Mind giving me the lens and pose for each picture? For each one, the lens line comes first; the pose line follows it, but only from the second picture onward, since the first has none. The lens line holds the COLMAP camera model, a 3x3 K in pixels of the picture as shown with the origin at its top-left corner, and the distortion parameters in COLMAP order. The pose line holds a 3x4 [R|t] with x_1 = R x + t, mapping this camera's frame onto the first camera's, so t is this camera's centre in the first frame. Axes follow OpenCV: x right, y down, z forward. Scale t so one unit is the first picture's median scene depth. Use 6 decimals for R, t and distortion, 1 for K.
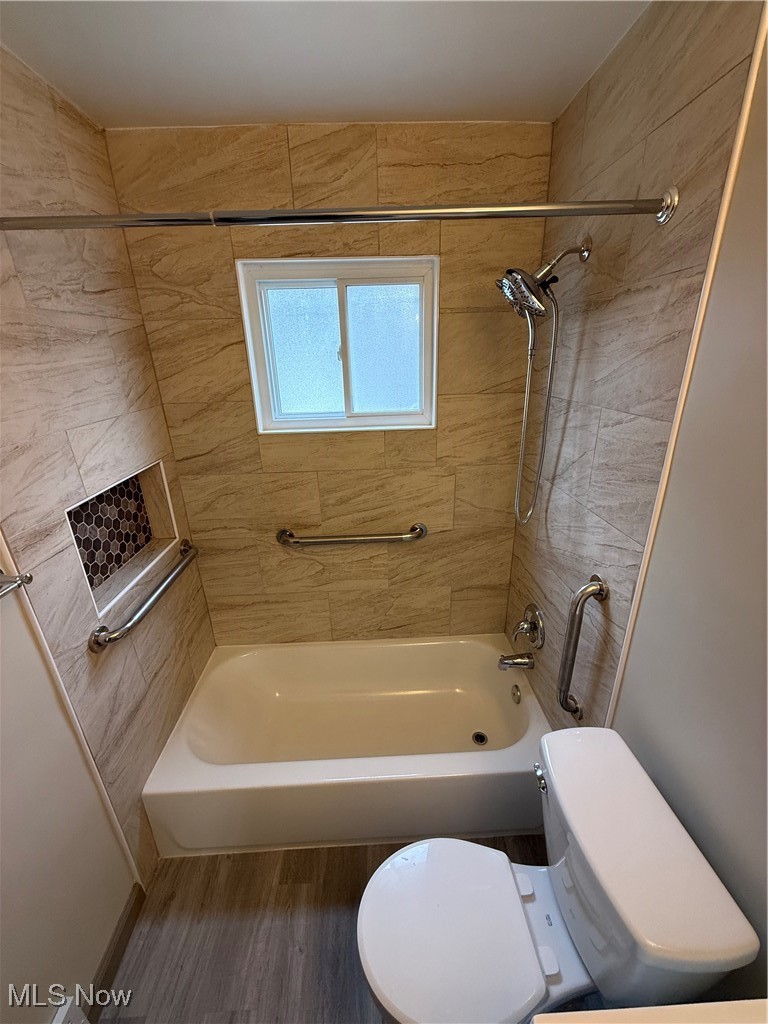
lens RADIAL K [[404.2, 0, 384.1], [0, 404.2, 509.0], [0, 0, 1]] dist [0.001890, -0.000662]
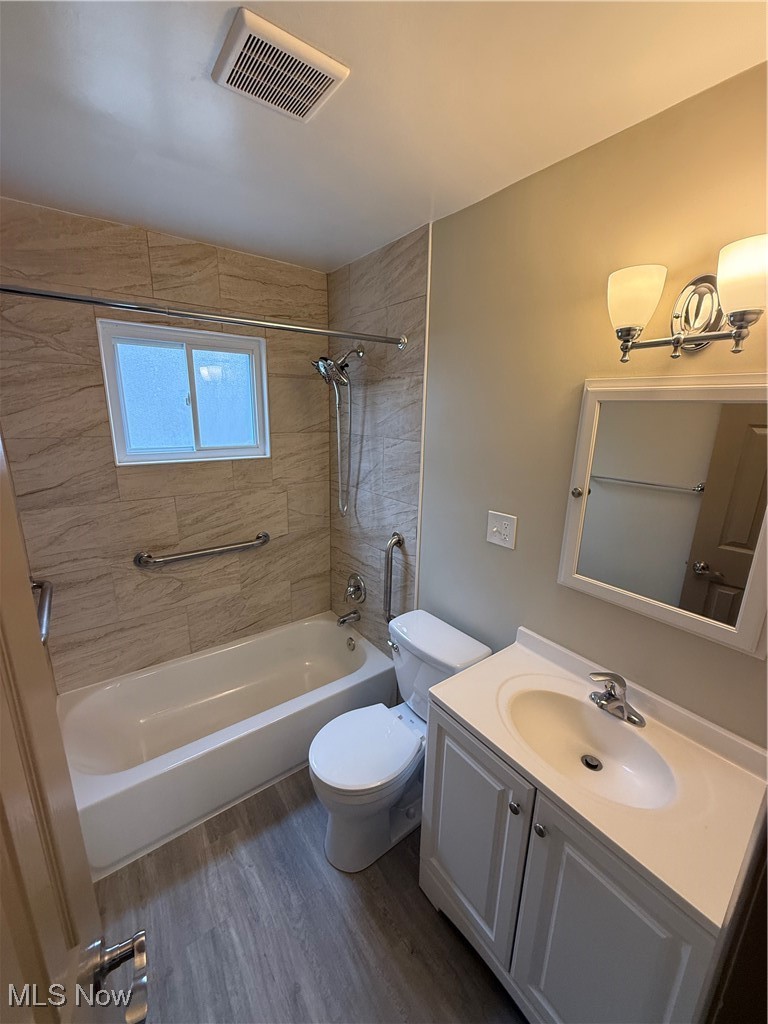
lens RADIAL K [[404.2, 0, 380.7], [0, 404.2, 510.4], [0, 0, 1]] dist [0.001890, -0.000662]
pose [[0.826068, -0.096997, 0.555161, -0.381591], [0.161368, 0.984542, -0.068094, 0.143114], [-0.539975, 0.145835, 0.828951, -0.330142]]
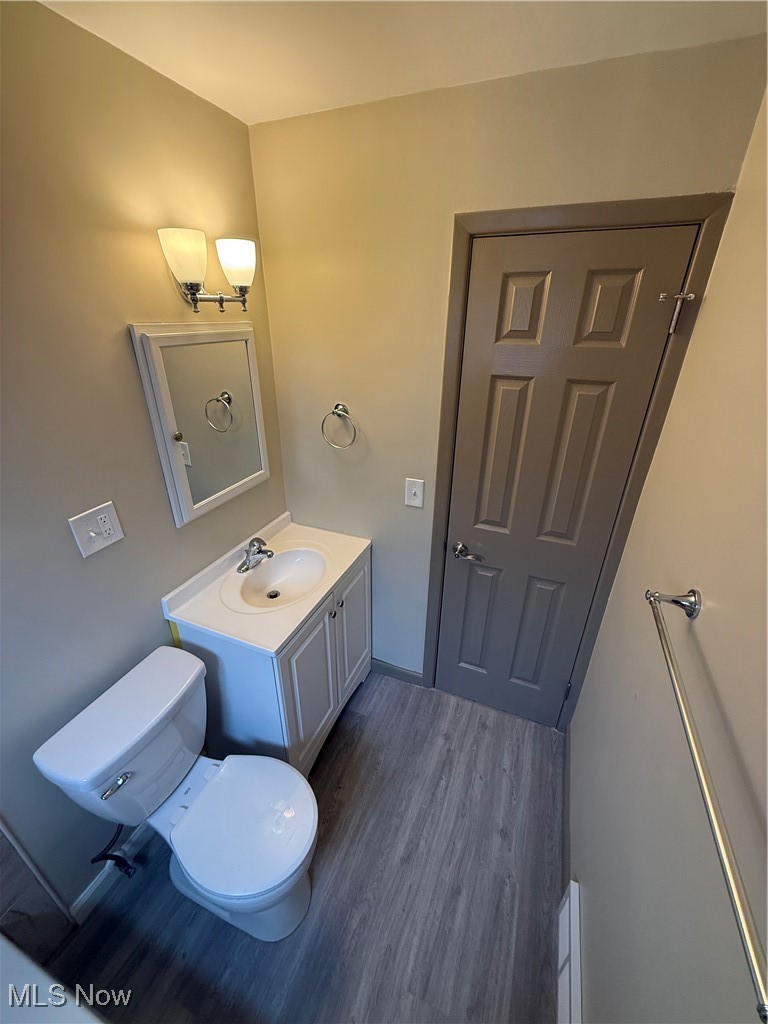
lens RADIAL K [[404.2, 0, 384.3], [0, 404.2, 506.6], [0, 0, 1]] dist [0.001890, -0.000662]
pose [[-0.908263, -0.166185, 0.383980, -0.358957], [0.163979, 0.702930, 0.692099, -0.311479], [-0.384927, 0.691572, -0.611195, 0.601789]]
